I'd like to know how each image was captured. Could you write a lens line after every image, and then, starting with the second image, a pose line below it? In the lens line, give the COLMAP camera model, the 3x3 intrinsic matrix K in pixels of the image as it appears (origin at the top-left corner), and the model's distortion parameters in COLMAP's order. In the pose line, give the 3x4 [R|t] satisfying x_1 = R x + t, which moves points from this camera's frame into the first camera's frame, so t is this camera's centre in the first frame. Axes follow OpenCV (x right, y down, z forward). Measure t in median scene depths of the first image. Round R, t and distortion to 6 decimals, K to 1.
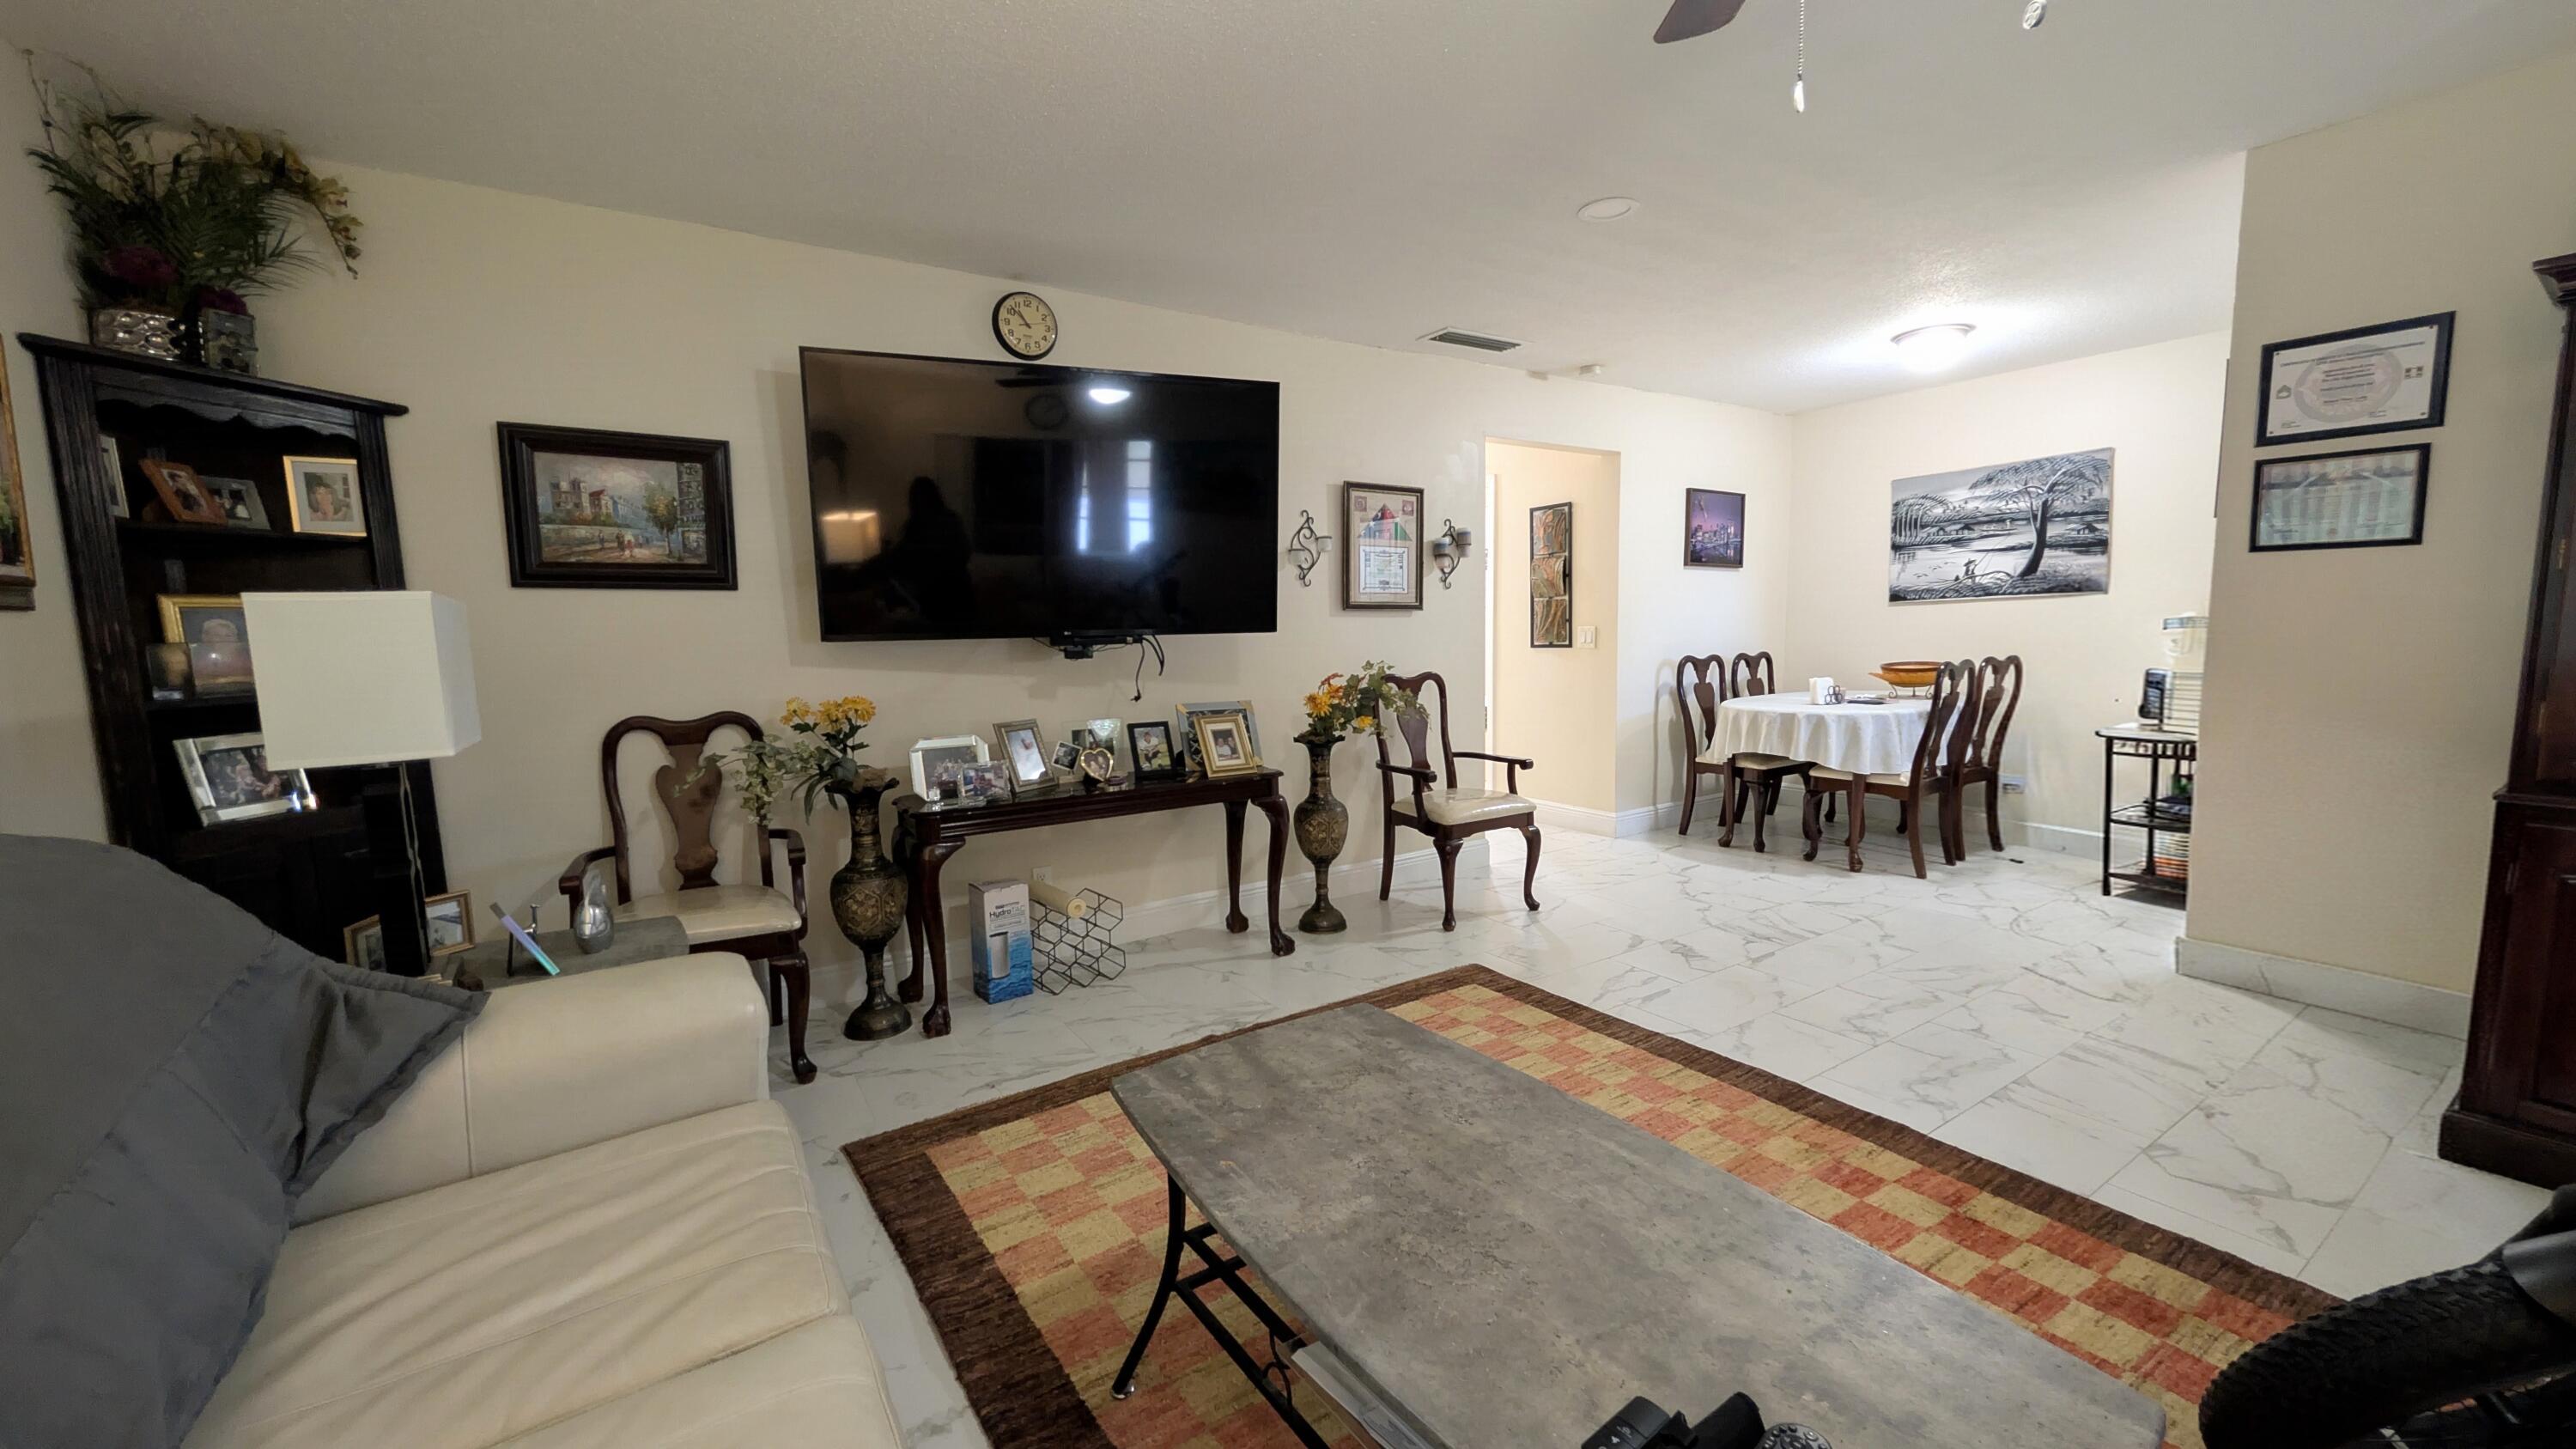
lens RADIAL K [[960.7, 0, 1288.0], [0, 960.7, 724.5], [0, 0, 1]] dist [-0.000194, 0.000147]
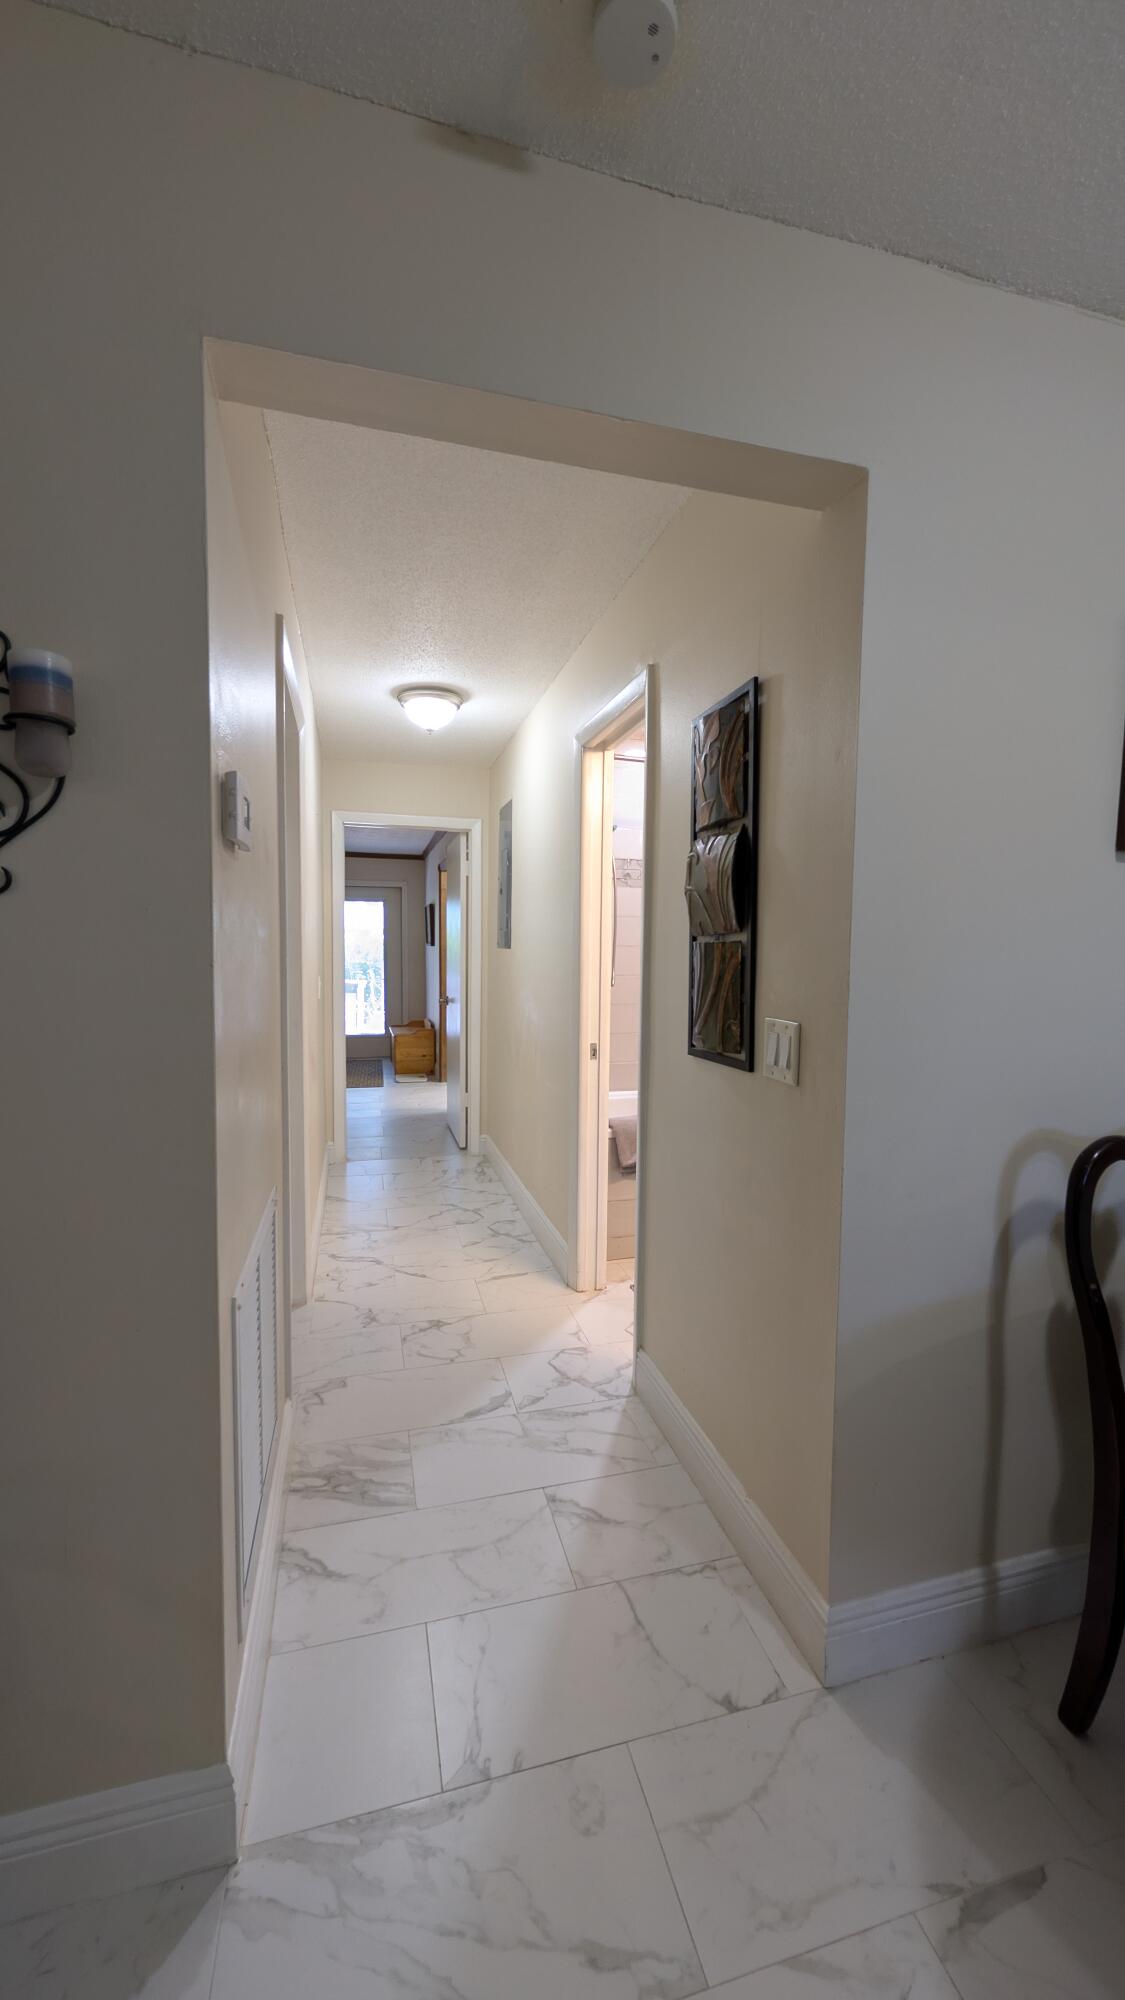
lens RADIAL K [[756.9, 0, 564.1], [0, 756.9, 995.5], [0, 0, 1]] dist [0.000796, 0.000232]
pose [[0.948537, 0.057140, -0.311469, 0.318297], [-0.081785, 0.994420, -0.066636, -0.082290], [0.305923, 0.088681, 0.947917, 0.700448]]
